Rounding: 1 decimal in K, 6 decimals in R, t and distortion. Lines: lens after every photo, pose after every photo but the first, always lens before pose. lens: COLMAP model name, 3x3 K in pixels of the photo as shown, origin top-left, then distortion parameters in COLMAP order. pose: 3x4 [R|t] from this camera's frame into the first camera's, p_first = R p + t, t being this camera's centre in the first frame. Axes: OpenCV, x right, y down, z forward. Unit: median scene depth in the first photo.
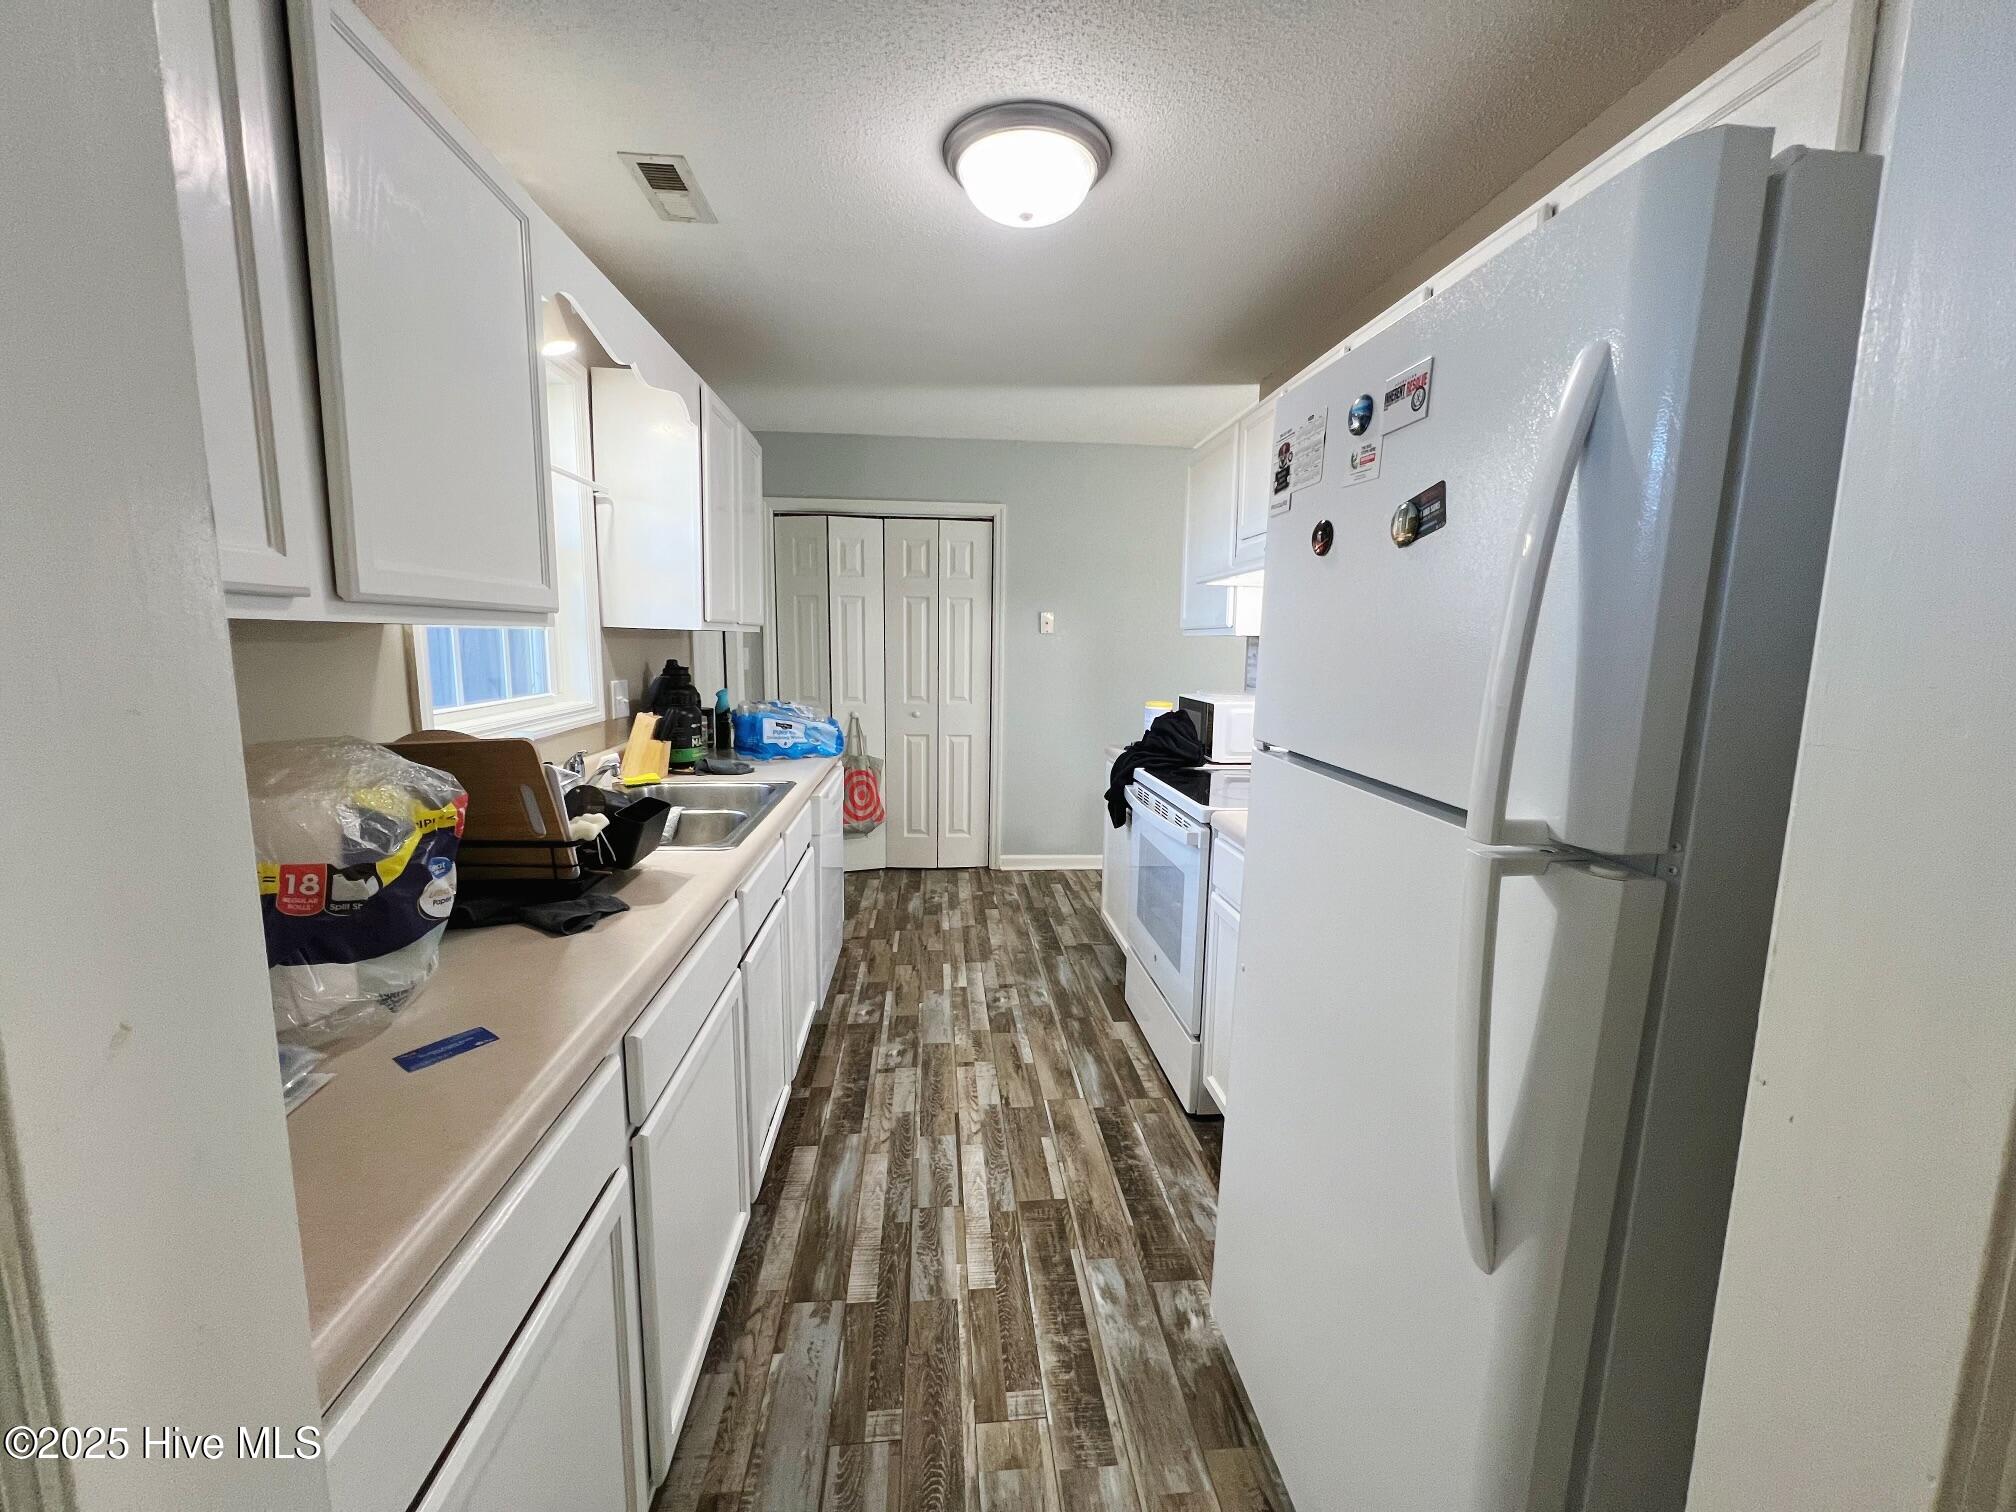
lens RADIAL K [[805.7, 0, 1008.0], [0, 805.7, 756.0], [0, 0, 1]] dist [-0.003586, 0.001169]
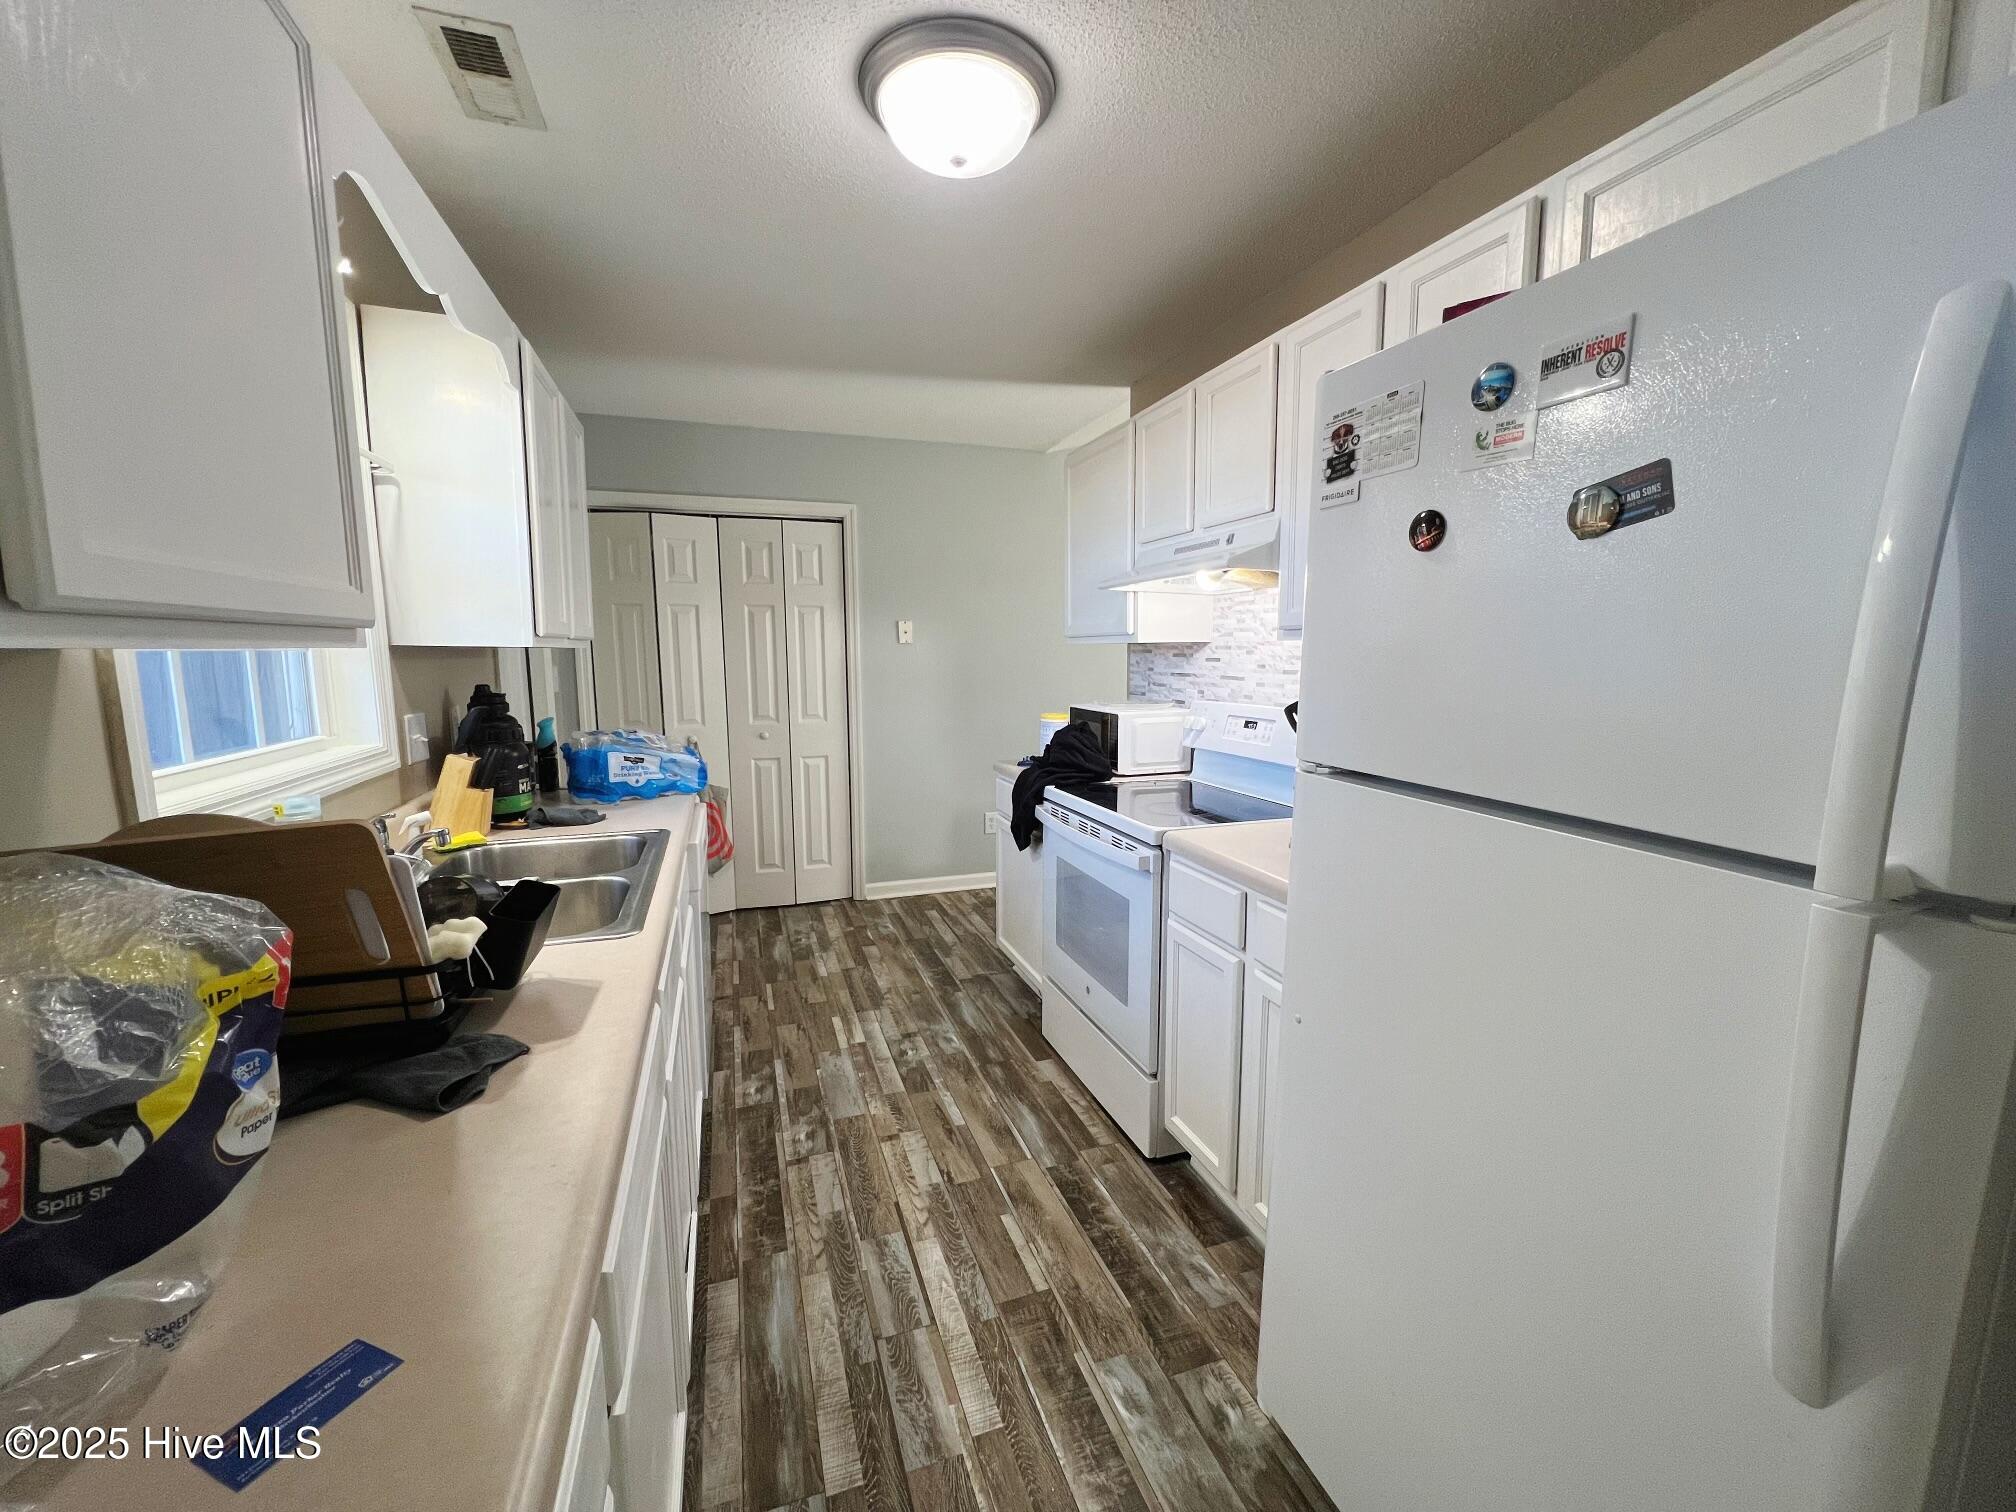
lens RADIAL K [[805.7, 0, 1008.0], [0, 805.7, 756.0], [0, 0, 1]] dist [-0.003586, 0.001169]
pose [[0.970546, -0.049684, 0.235737, -0.125275], [0.052087, 0.998635, -0.003972, -0.022949], [-0.235217, 0.016134, 0.971809, 0.126648]]
